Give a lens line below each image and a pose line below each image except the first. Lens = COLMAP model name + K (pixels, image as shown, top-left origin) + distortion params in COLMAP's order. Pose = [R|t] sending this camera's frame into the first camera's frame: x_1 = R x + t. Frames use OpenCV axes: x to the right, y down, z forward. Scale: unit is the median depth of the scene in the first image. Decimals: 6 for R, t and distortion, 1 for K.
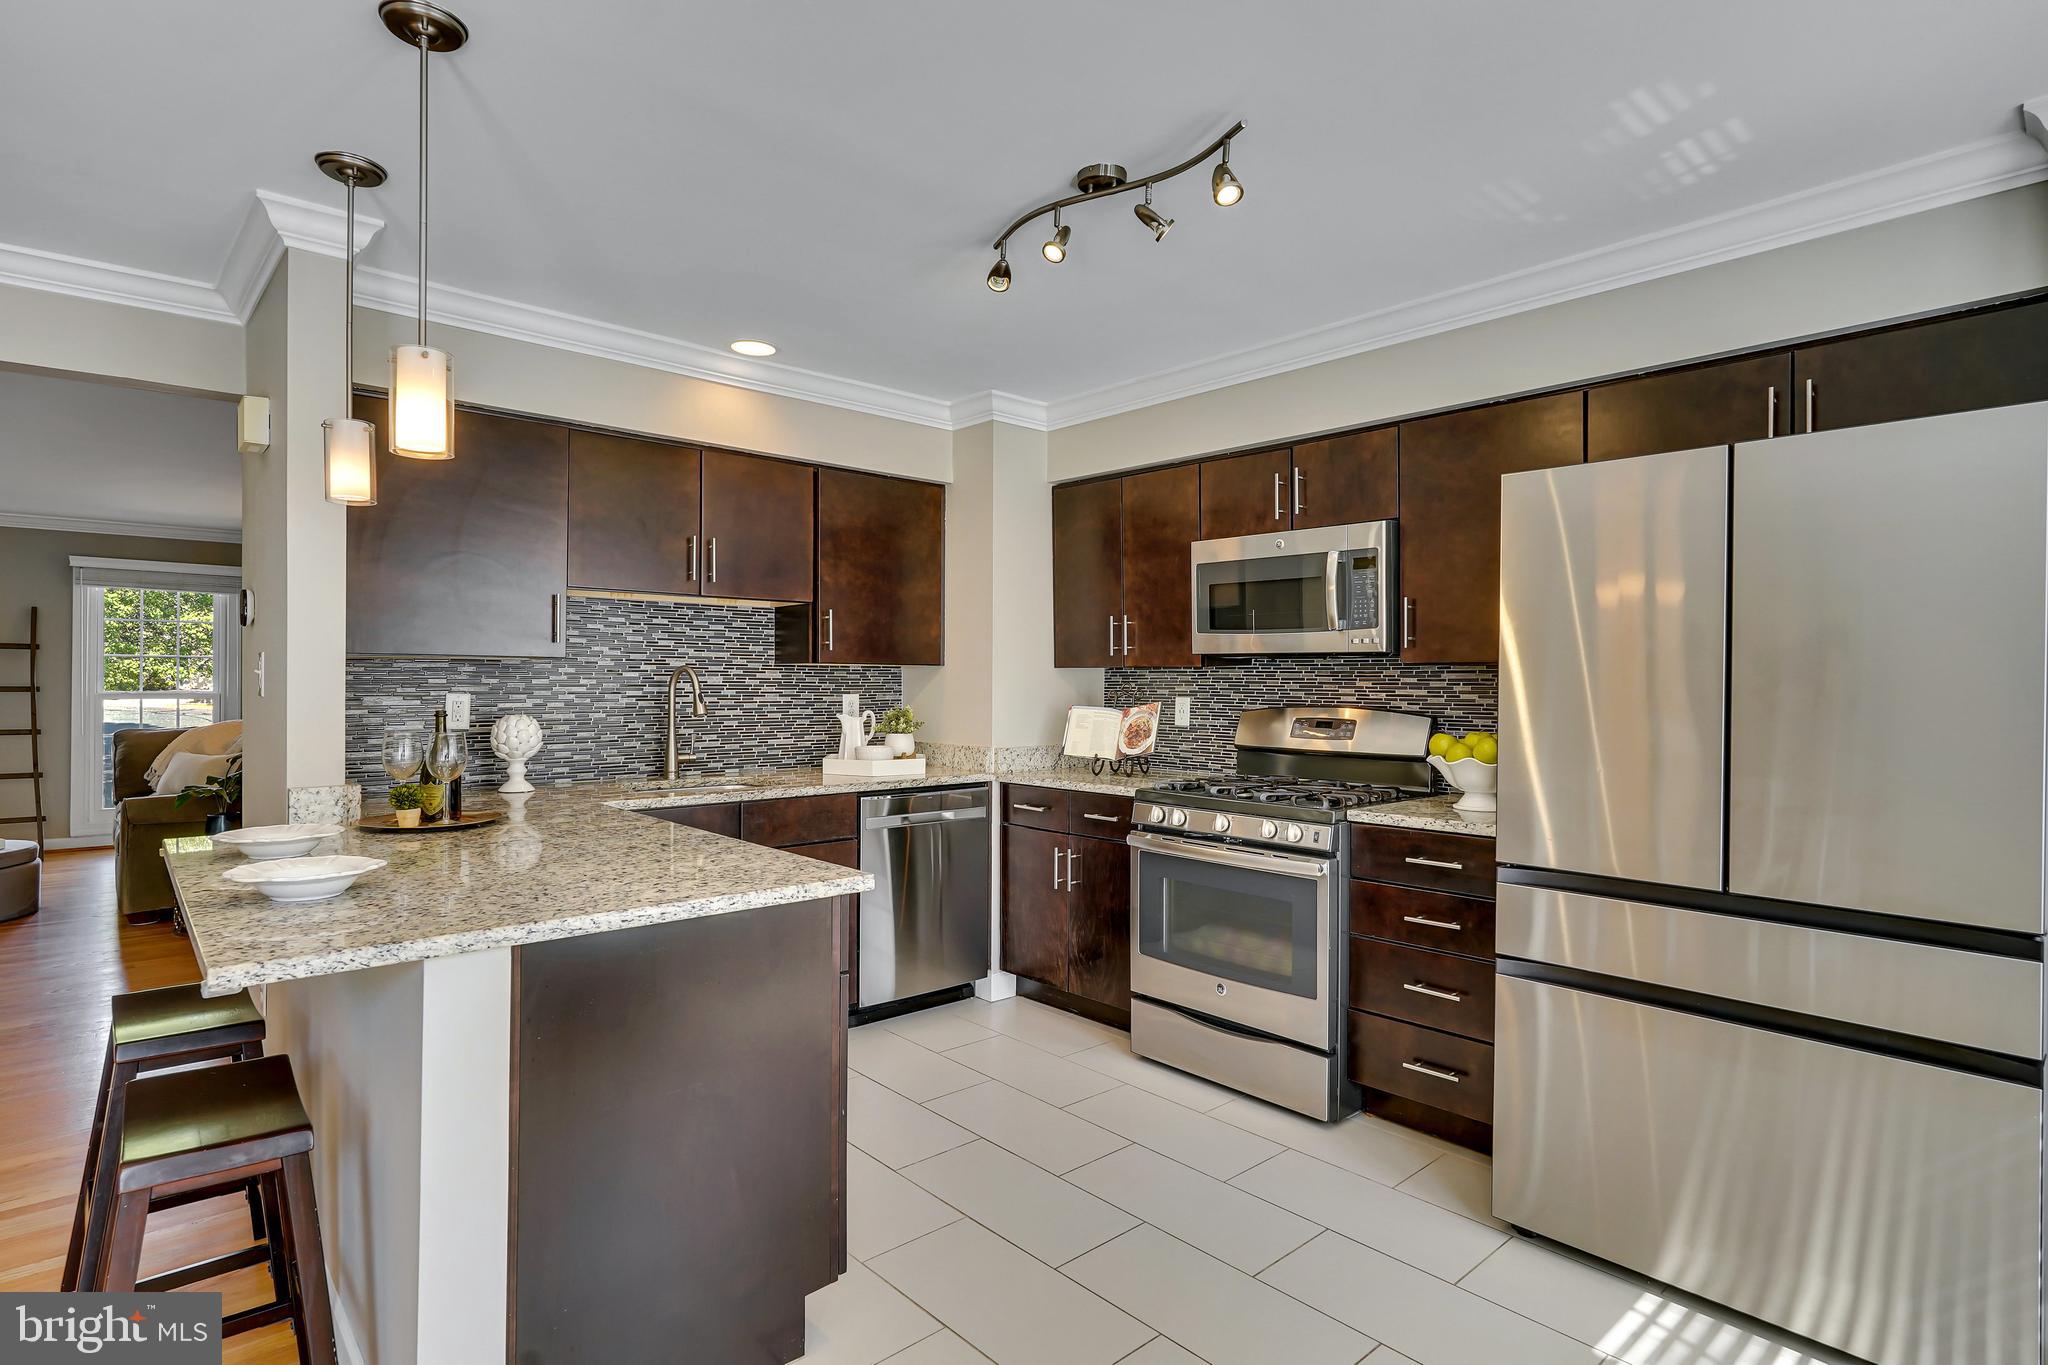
lens RADIAL K [[1033.6, 0, 1008.9], [0, 1033.6, 679.7], [0, 0, 1]] dist [-0.006599, 0.005577]
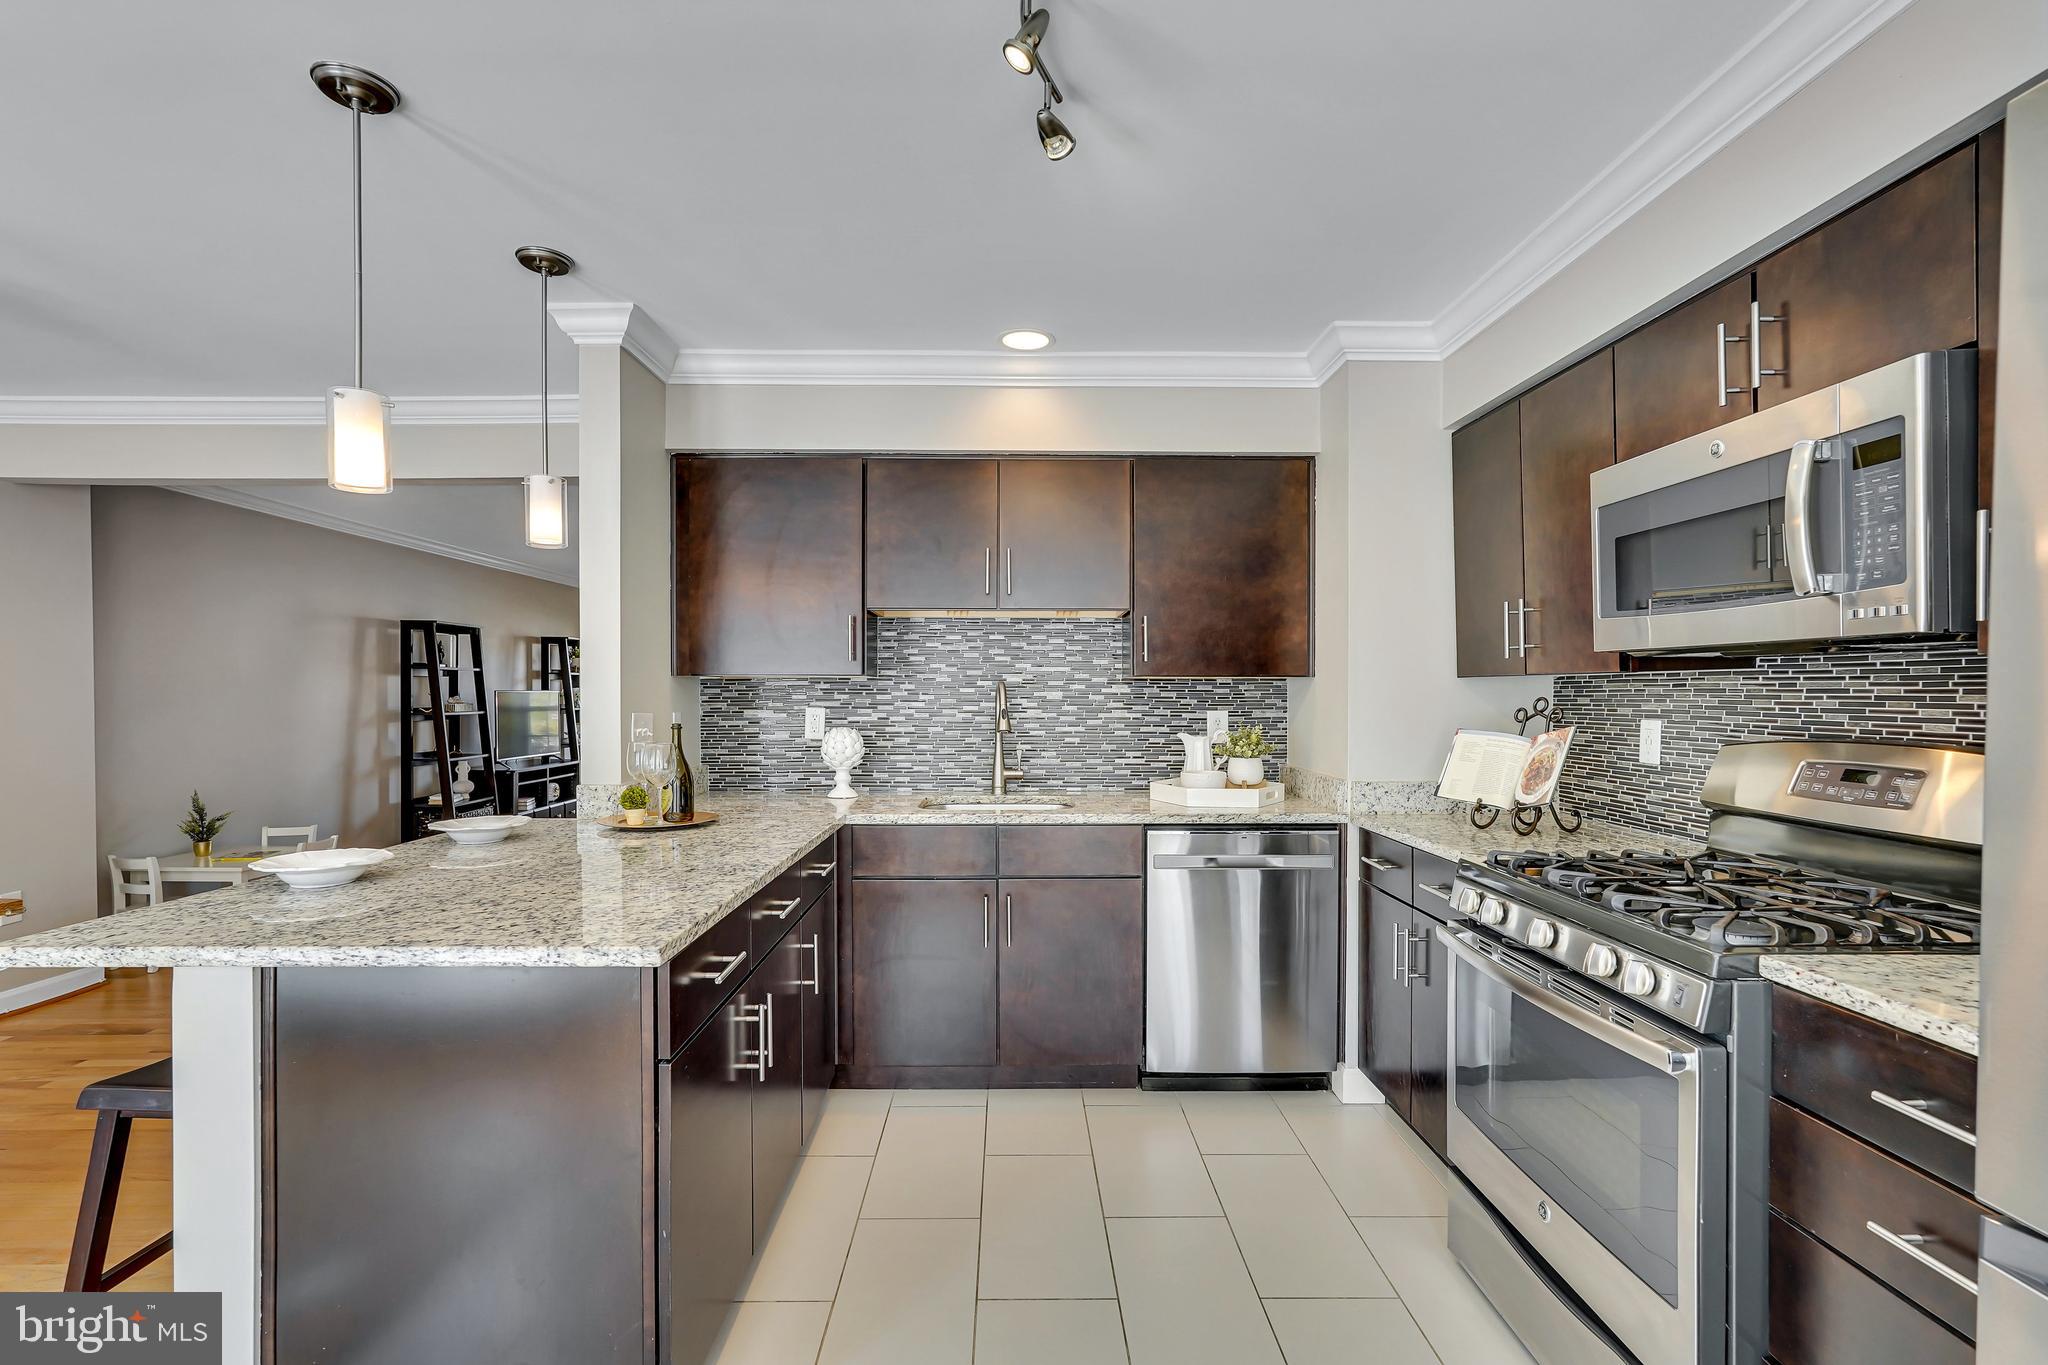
lens RADIAL K [[913.3, 0, 1021.6], [0, 913.3, 702.9], [0, 0, 1]] dist [-0.012508, 0.006636]
pose [[0.753786, 0.002752, -0.657114, 0.278825], [0.003794, 0.999956, 0.008541, 0.000019], [0.657109, -0.008931, 0.753743, 0.354682]]
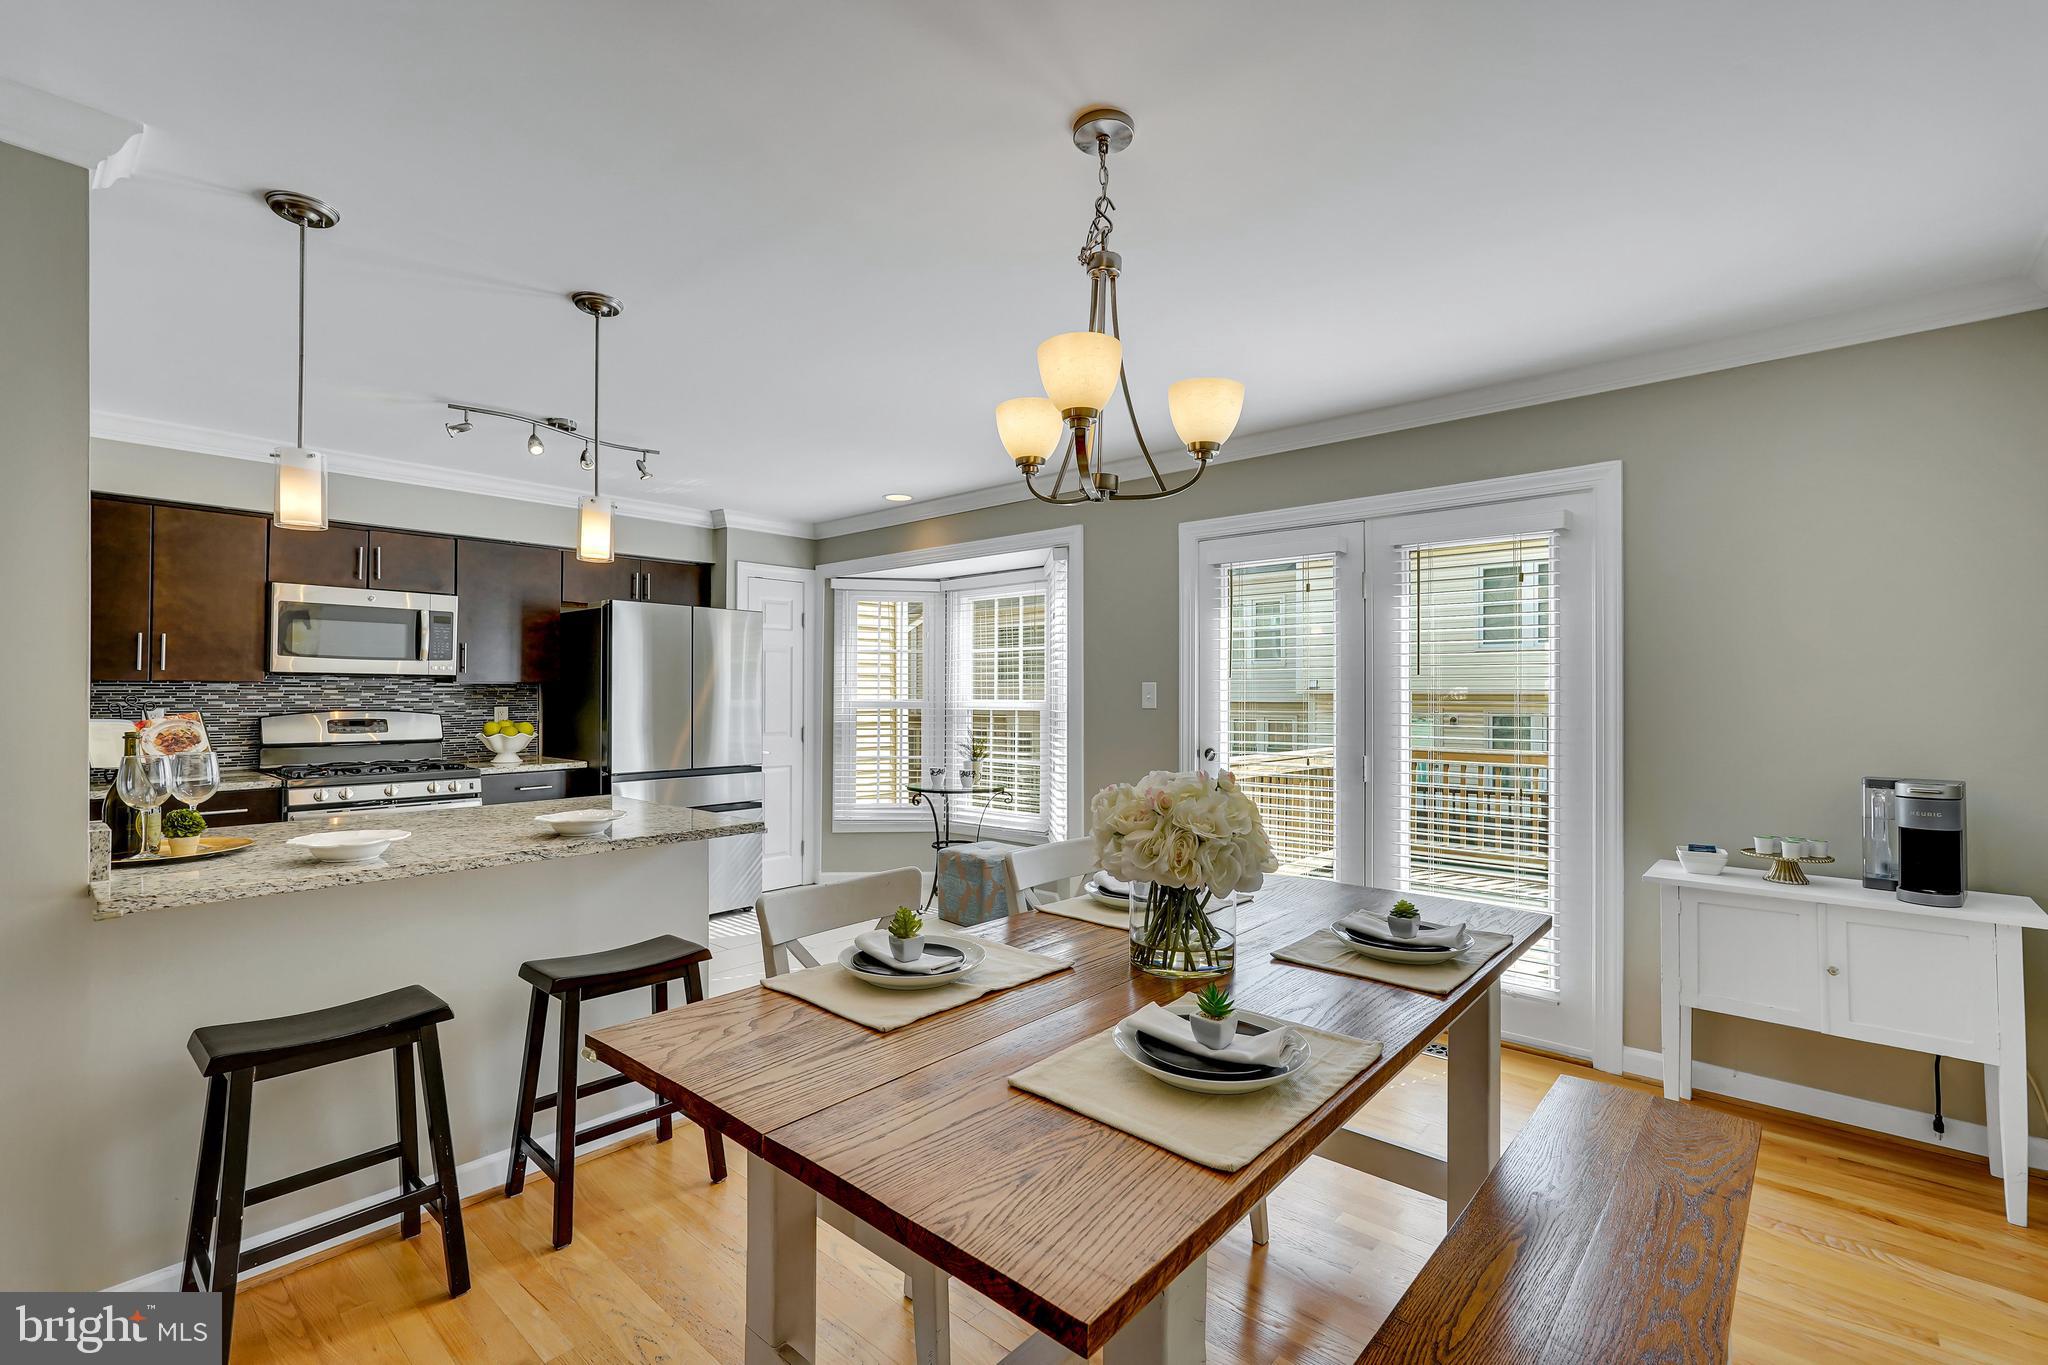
lens RADIAL K [[913.3, 0, 1015.3], [0, 913.3, 683.8], [0, 0, 1]] dist [-0.012508, 0.006636]
pose [[-0.120300, 0.003655, 0.992731, -1.016105], [-0.000460, 0.999993, -0.003738, -0.006635], [-0.992737, -0.000906, -0.120298, 0.241515]]
